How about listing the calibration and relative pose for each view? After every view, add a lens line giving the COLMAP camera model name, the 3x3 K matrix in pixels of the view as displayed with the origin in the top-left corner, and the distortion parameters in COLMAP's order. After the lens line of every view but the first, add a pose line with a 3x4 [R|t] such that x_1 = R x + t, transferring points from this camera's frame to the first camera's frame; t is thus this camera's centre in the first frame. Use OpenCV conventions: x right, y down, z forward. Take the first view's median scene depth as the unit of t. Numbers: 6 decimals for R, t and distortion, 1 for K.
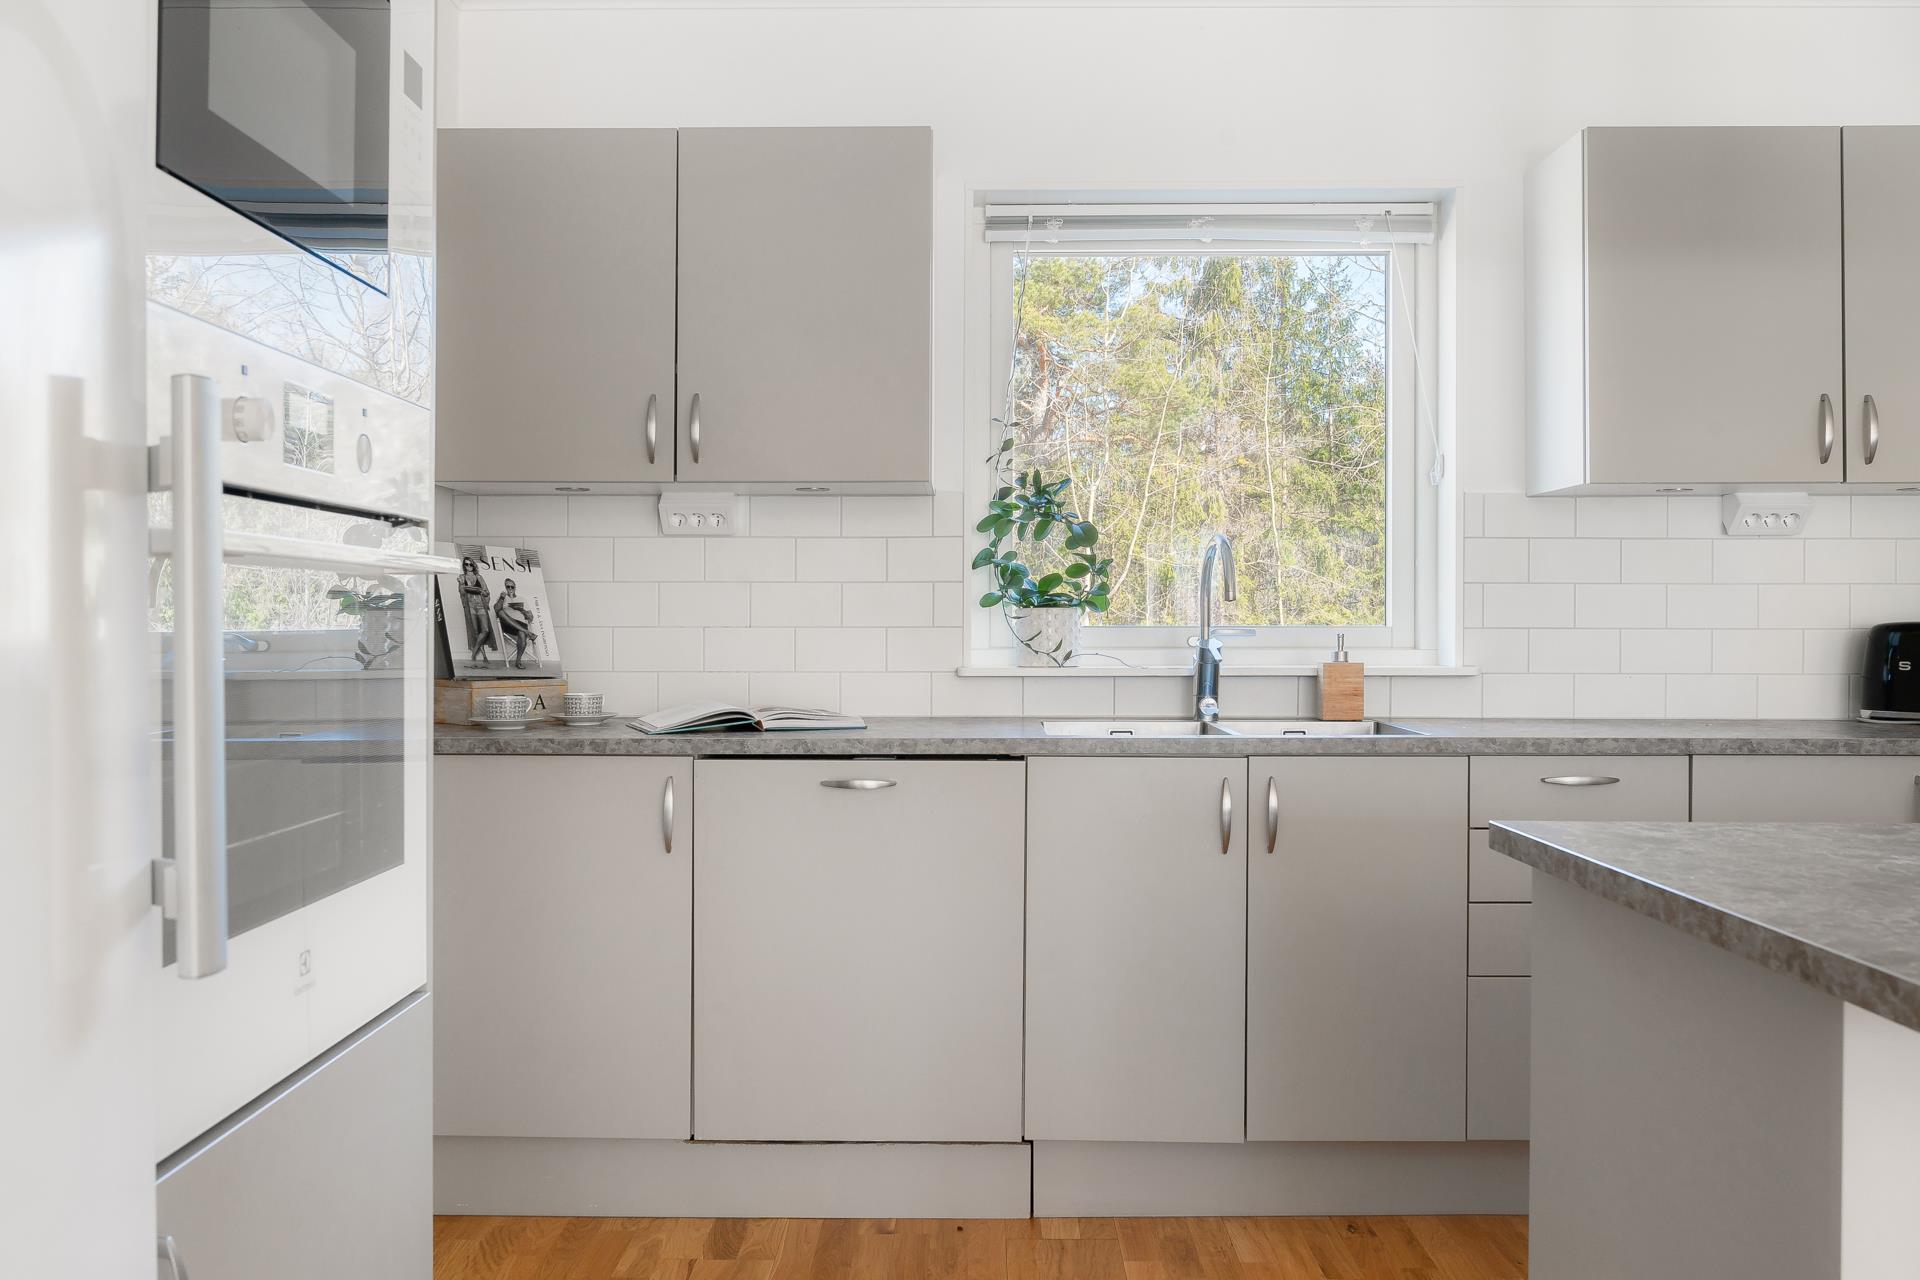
lens RADIAL K [[1549.6, 0, 962.4], [0, 1549.6, 643.6], [0, 0, 1]] dist [-0.024340, -0.007038]
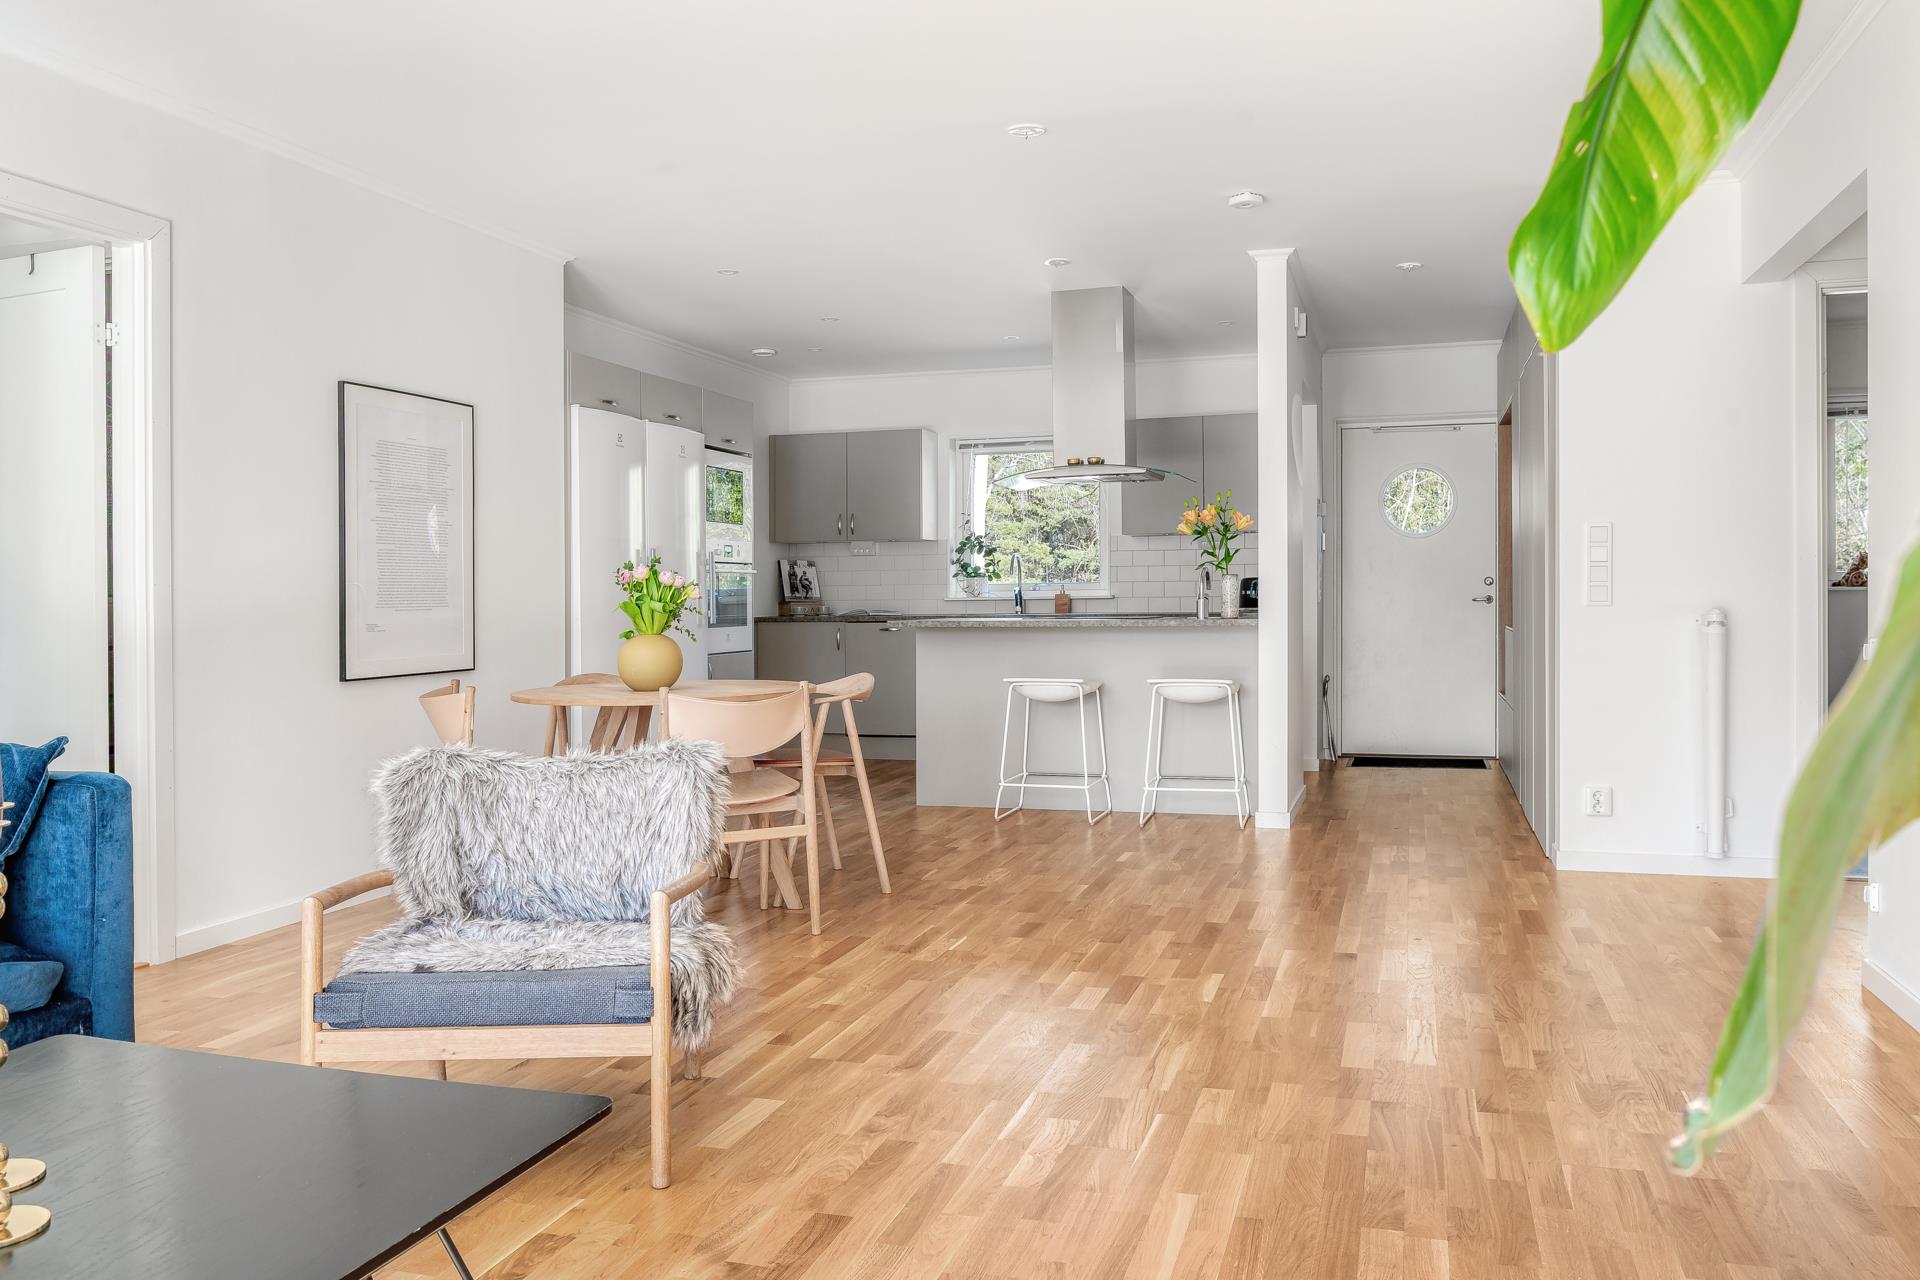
lens RADIAL K [[1493.6, 0, 973.1], [0, 1493.6, 590.0], [0, 0, 1]] dist [-0.014313, -0.003657]
pose [[0.958058, -0.012273, -0.286312, 0.905622], [0.007580, 0.999818, -0.017495, 0.052970], [0.286475, 0.014591, 0.957977, -1.810467]]
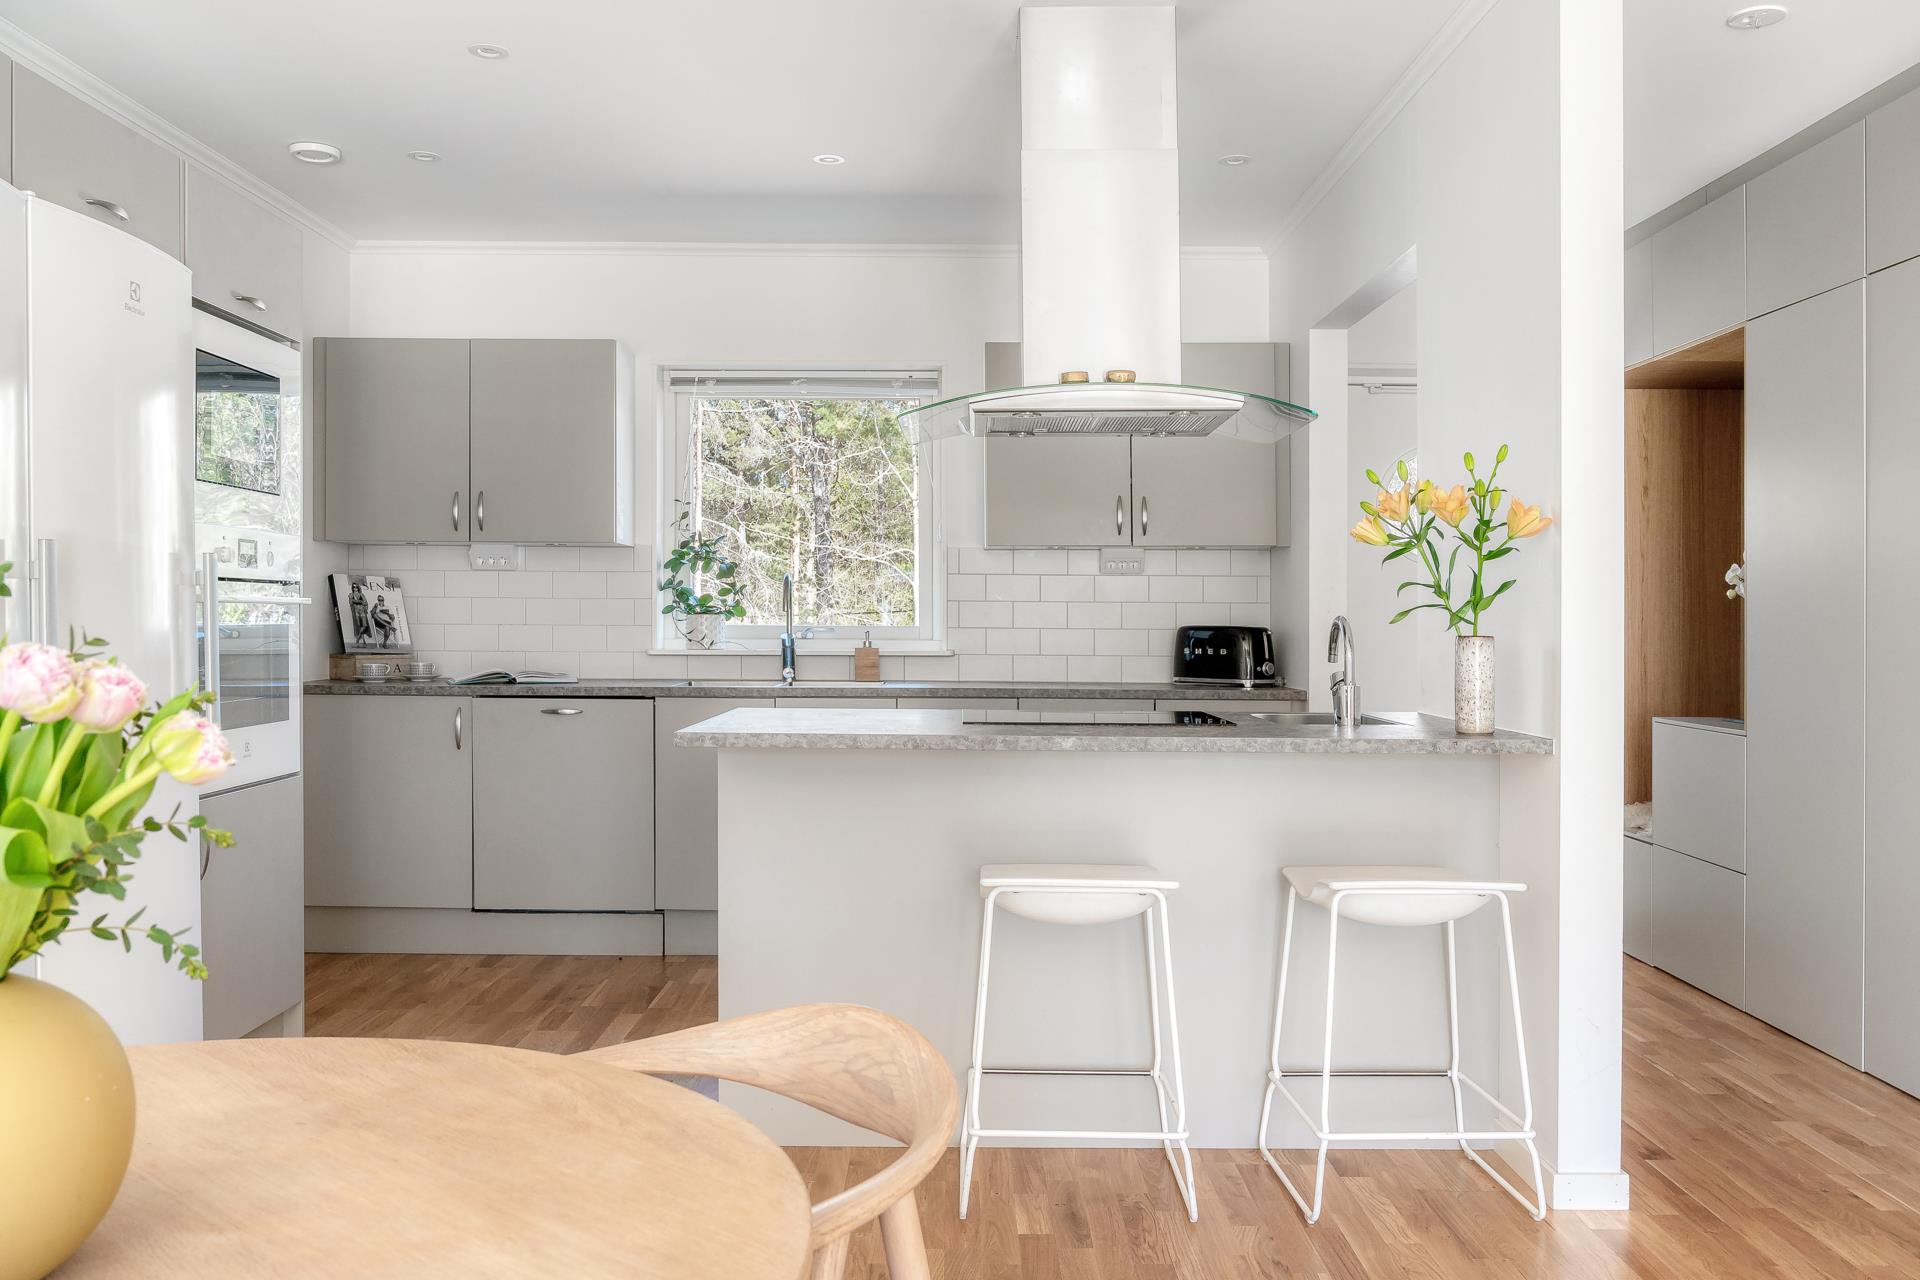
lens RADIAL K [[1549.6, 0, 948.2], [0, 1549.6, 680.9], [0, 0, 1]] dist [-0.024340, -0.007038]
pose [[0.999972, 0.006488, 0.003774, 0.327814], [-0.006587, 0.999625, 0.026561, 0.002842], [-0.003601, -0.026585, 0.999640, -0.706683]]
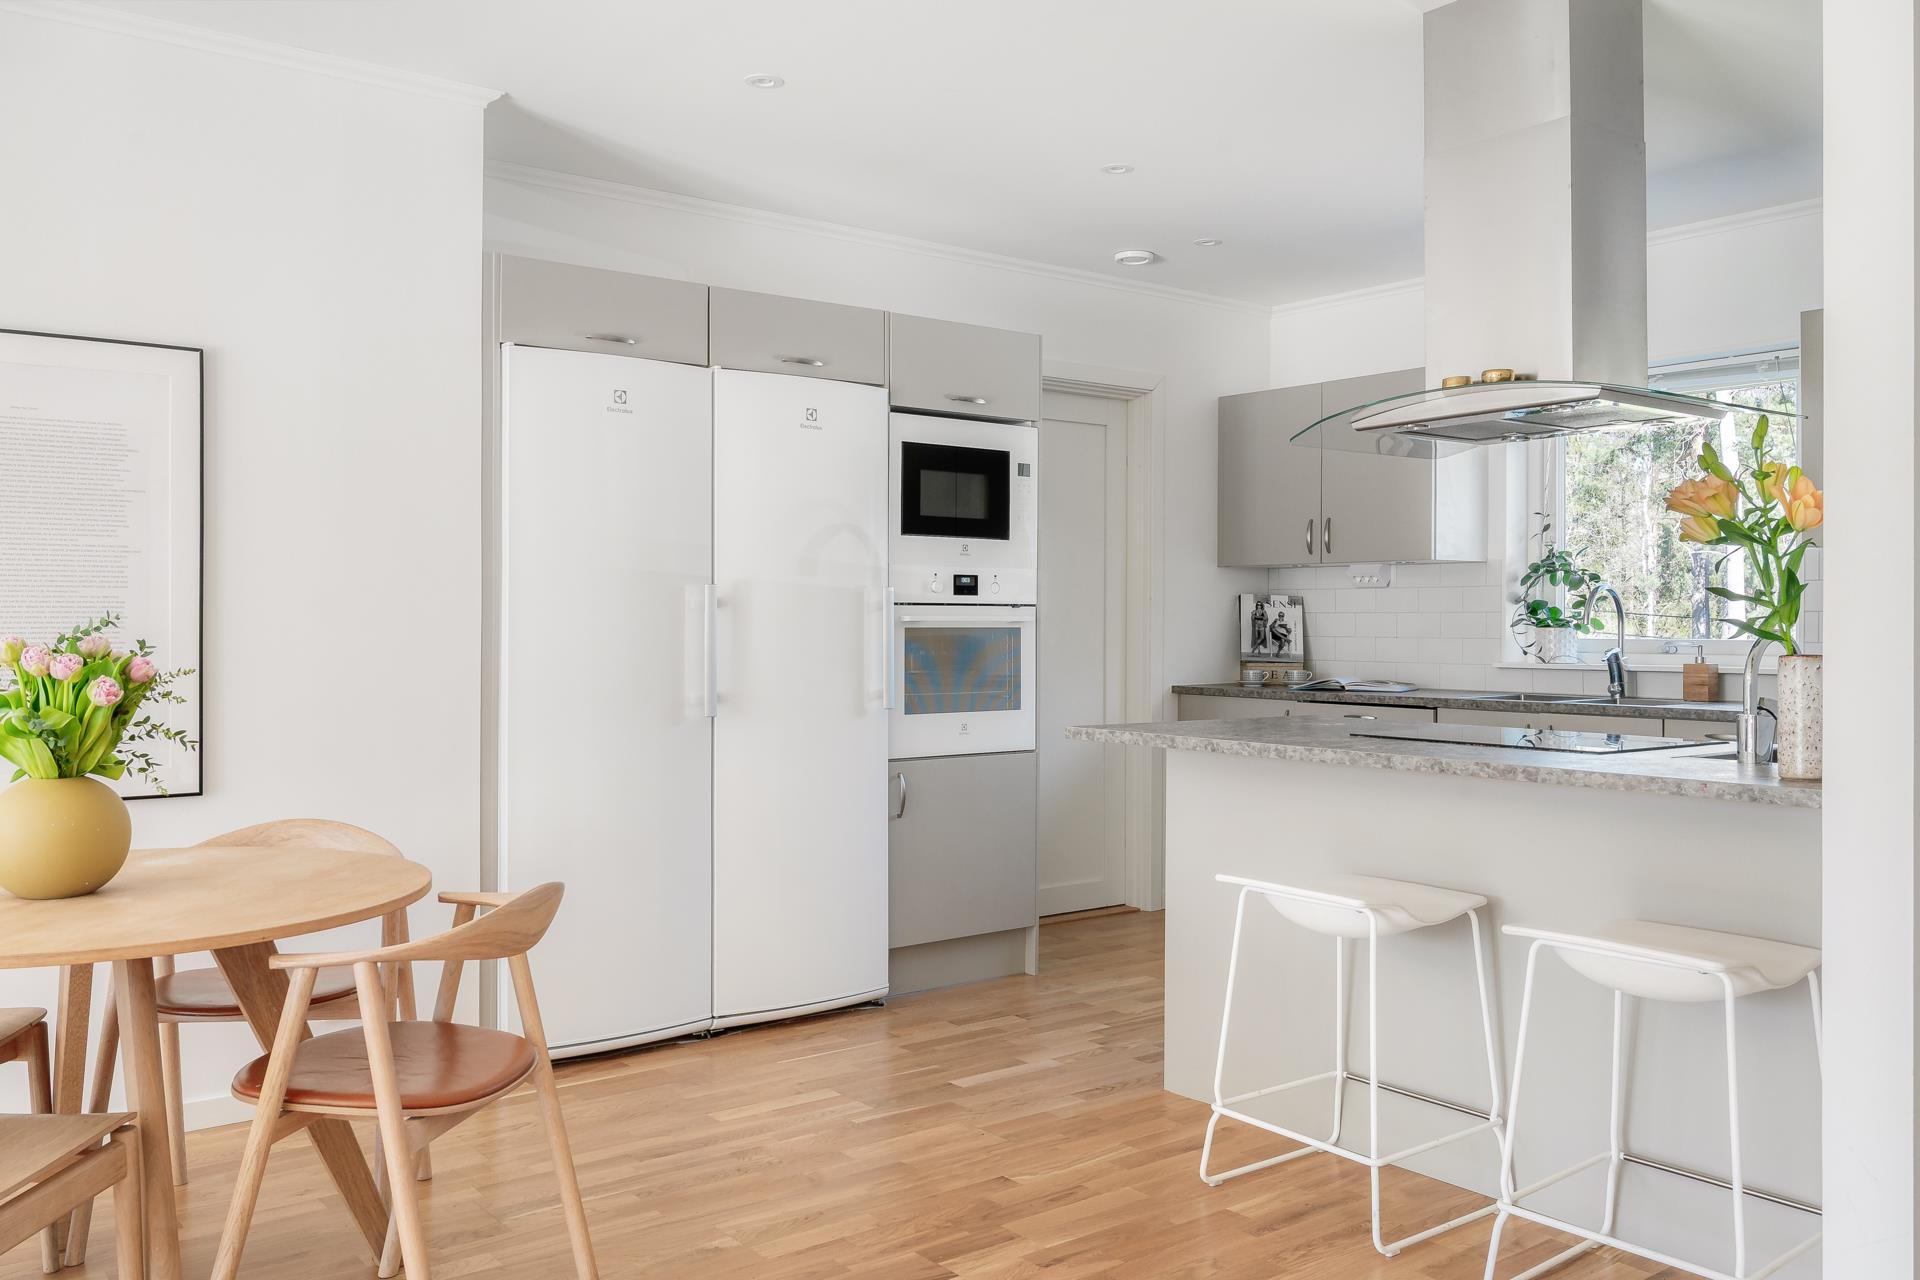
lens RADIAL K [[1549.6, 0, 919.2], [0, 1549.6, 677.8], [0, 0, 1]] dist [-0.024340, -0.007038]
pose [[0.600962, 0.029556, -0.798731, 1.006297], [-0.013382, 0.999548, 0.026918, -0.005018], [0.799166, -0.005488, 0.601086, -0.547373]]
